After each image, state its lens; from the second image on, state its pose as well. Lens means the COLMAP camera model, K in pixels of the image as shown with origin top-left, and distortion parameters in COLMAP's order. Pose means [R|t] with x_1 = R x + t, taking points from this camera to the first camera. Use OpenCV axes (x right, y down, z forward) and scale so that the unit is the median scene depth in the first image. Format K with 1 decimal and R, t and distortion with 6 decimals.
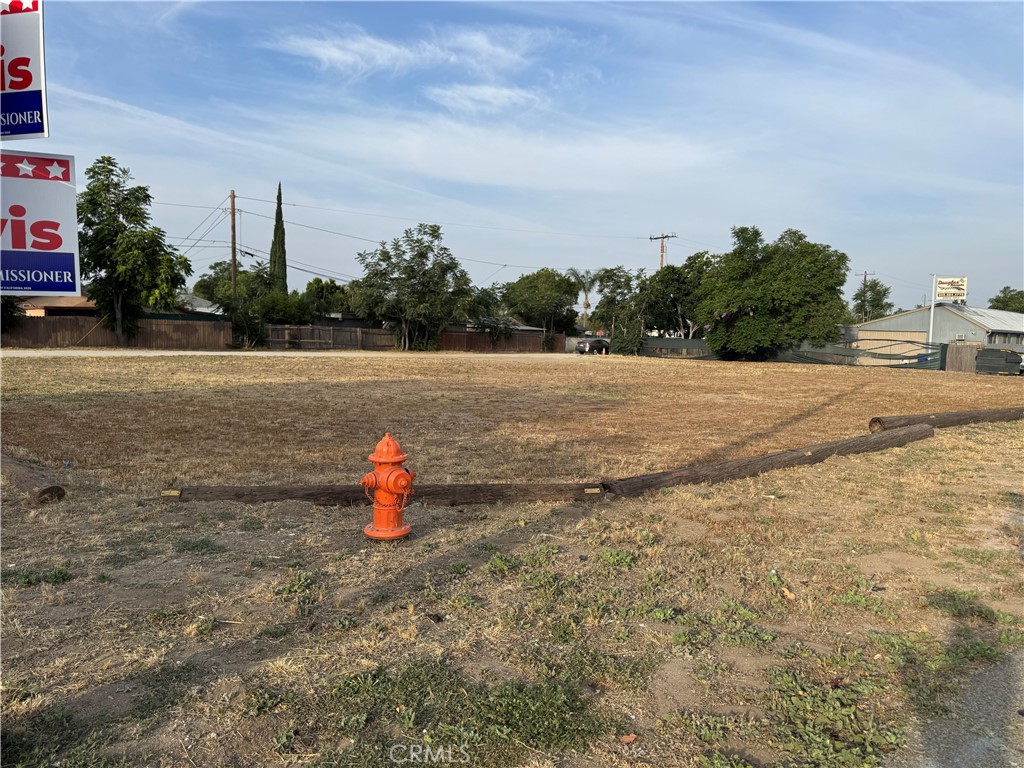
lens RADIAL K [[712.3, 0, 514.4], [0, 712.3, 406.4], [0, 0, 1]] dist [0.043794, -0.062036]
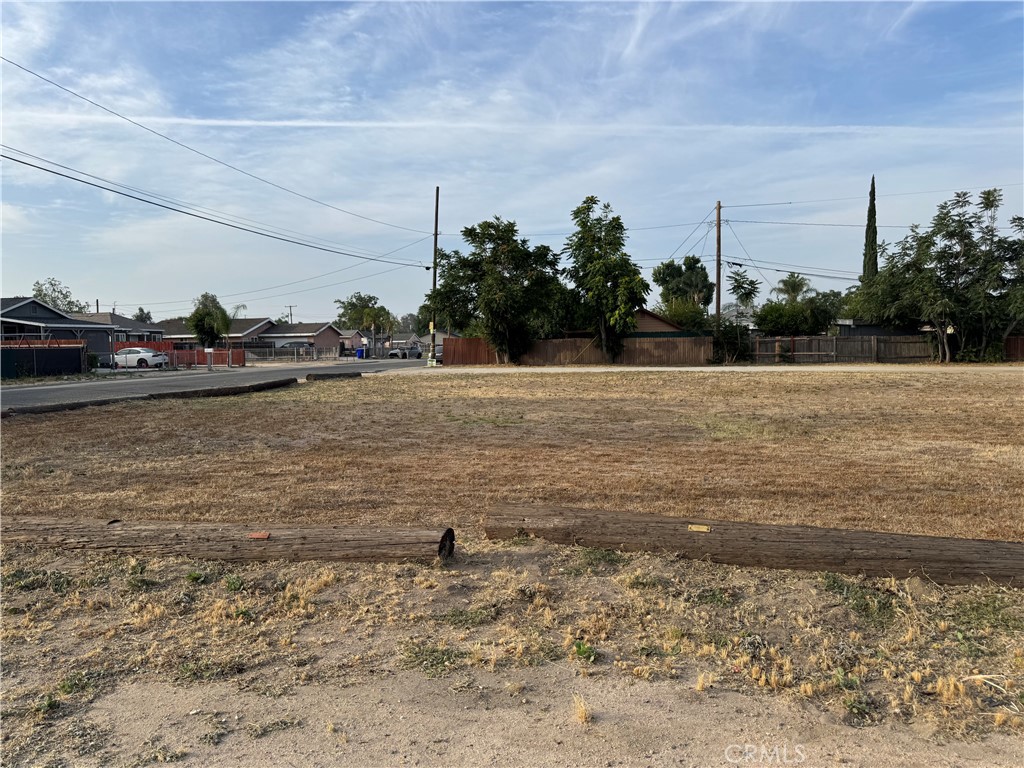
lens RADIAL K [[712.3, 0, 514.4], [0, 712.3, 406.4], [0, 0, 1]] dist [0.043794, -0.062036]
pose [[0.573585, 0.033340, -0.818467, 0.235457], [-0.052004, 0.998638, 0.004234, -0.012170], [0.817494, 0.040135, 0.574538, 0.209964]]
